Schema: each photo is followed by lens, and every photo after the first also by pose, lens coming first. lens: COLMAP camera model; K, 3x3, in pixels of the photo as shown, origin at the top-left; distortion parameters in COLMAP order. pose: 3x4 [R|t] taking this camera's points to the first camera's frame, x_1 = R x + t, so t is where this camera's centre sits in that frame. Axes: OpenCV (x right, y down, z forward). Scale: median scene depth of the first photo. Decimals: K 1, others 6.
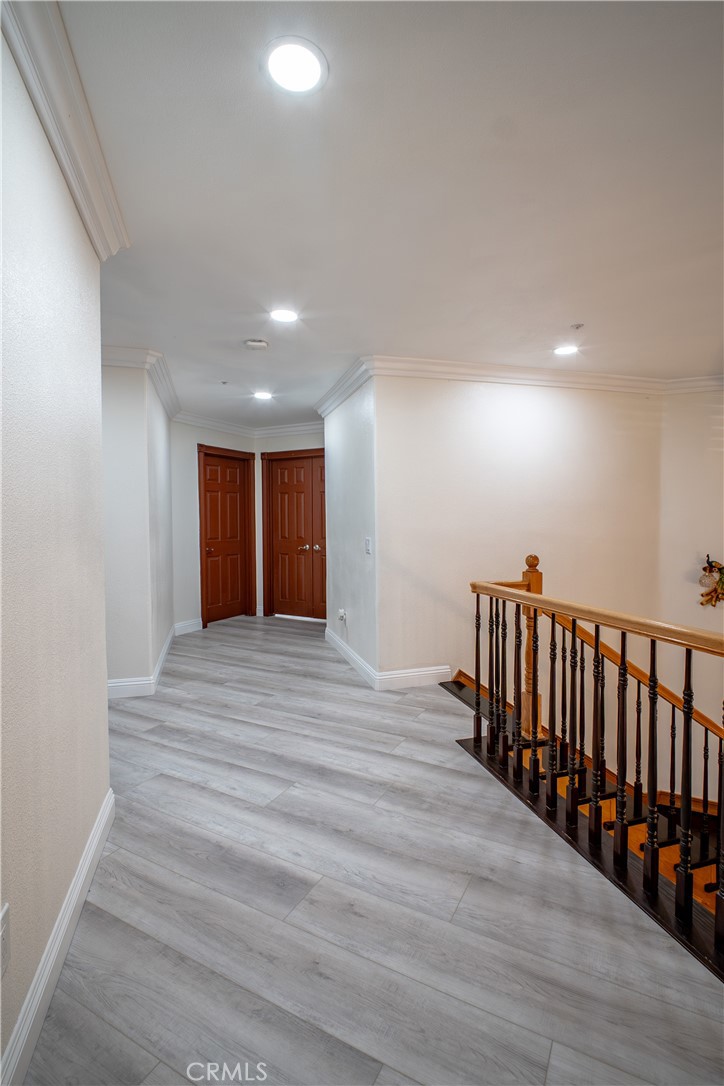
lens RADIAL K [[492.7, 0, 348.6], [0, 492.7, 537.6], [0, 0, 1]] dist [-0.003610, -0.003639]
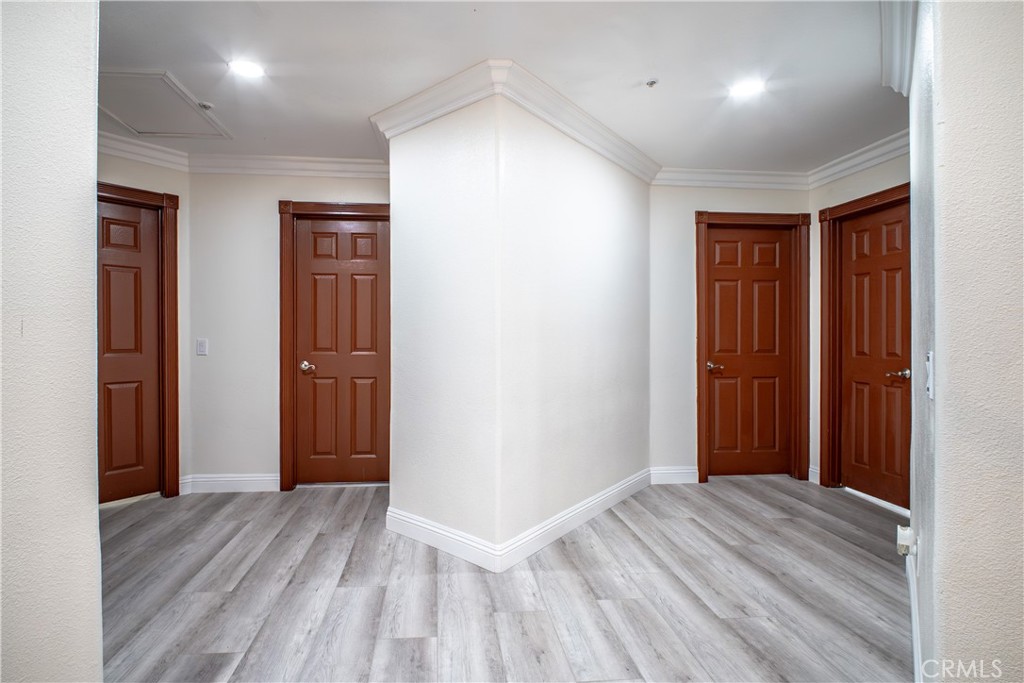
lens RADIAL K [[477.7, 0, 521.1], [0, 477.7, 340.3], [0, 0, 1]] dist [0.000155, -0.001290]
pose [[0.577916, 0.010816, -0.816024, 0.095729], [-0.034470, 0.999343, -0.011167, 0.004801], [0.815368, 0.034582, 0.577910, 0.405440]]
